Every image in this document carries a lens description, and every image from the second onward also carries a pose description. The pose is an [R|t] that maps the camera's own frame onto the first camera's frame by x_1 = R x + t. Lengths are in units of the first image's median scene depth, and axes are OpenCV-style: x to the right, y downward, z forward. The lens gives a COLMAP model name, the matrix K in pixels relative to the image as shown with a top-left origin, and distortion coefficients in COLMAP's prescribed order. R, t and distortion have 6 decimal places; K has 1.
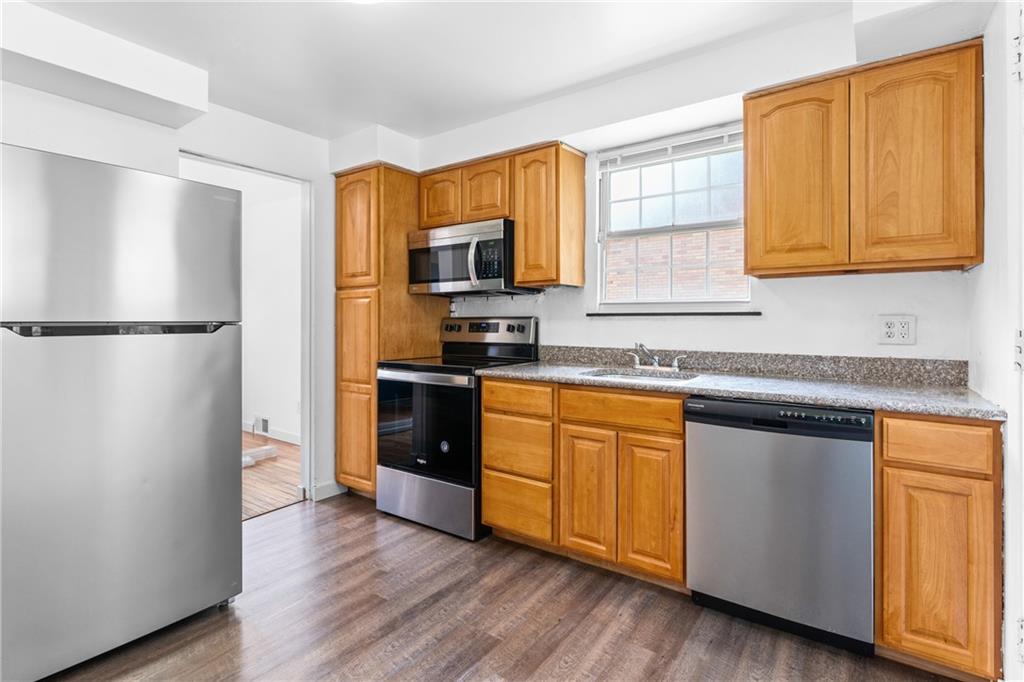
lens RADIAL K [[491.9, 0, 510.6], [0, 491.9, 319.9], [0, 0, 1]] dist [0.000044, -0.000086]
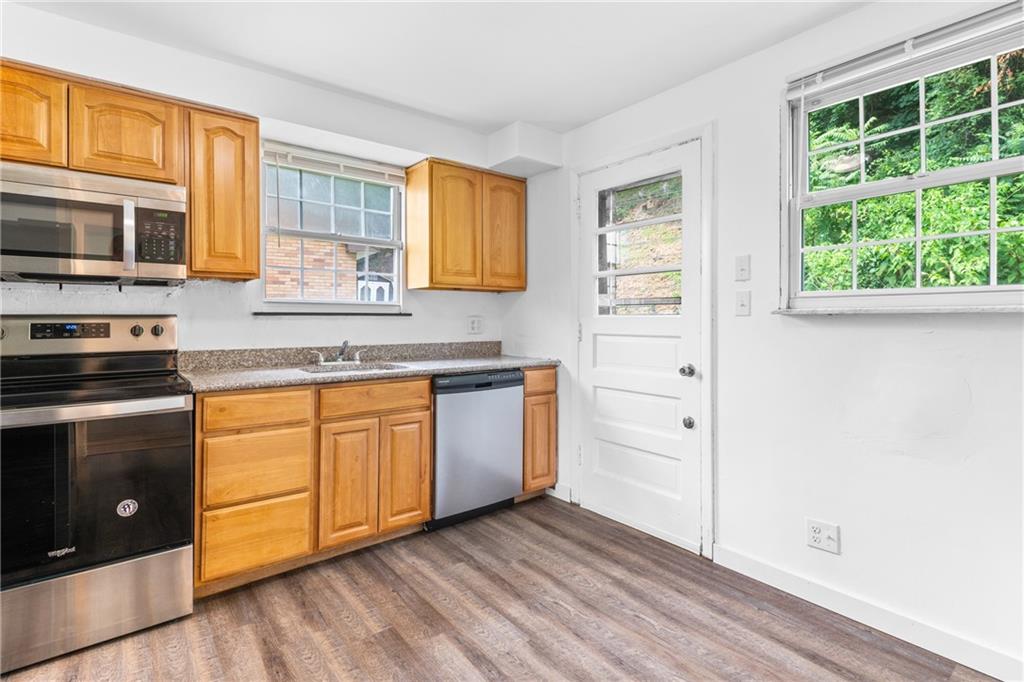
lens RADIAL K [[491.9, 0, 510.6], [0, 491.9, 319.9], [0, 0, 1]] dist [0.000044, -0.000086]
pose [[0.285368, -0.000518, 0.958418, -0.758995], [0.000819, 1.000000, 0.000297, 0.001783], [-0.958418, 0.000700, 0.285368, 0.372127]]
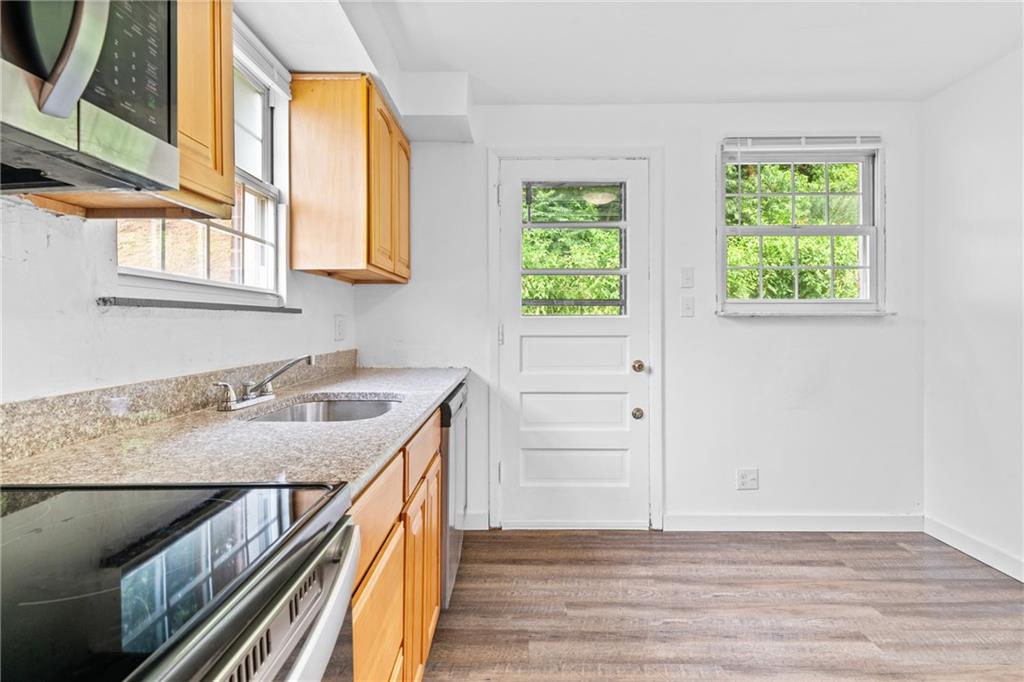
lens RADIAL K [[491.9, 0, 510.6], [0, 491.9, 319.9], [0, 0, 1]] dist [0.000044, -0.000086]
pose [[-0.567489, 0.005363, 0.823364, -0.412477], [0.001243, 0.999983, -0.005657, 0.008483], [-0.823380, -0.002187, -0.567486, 1.250100]]
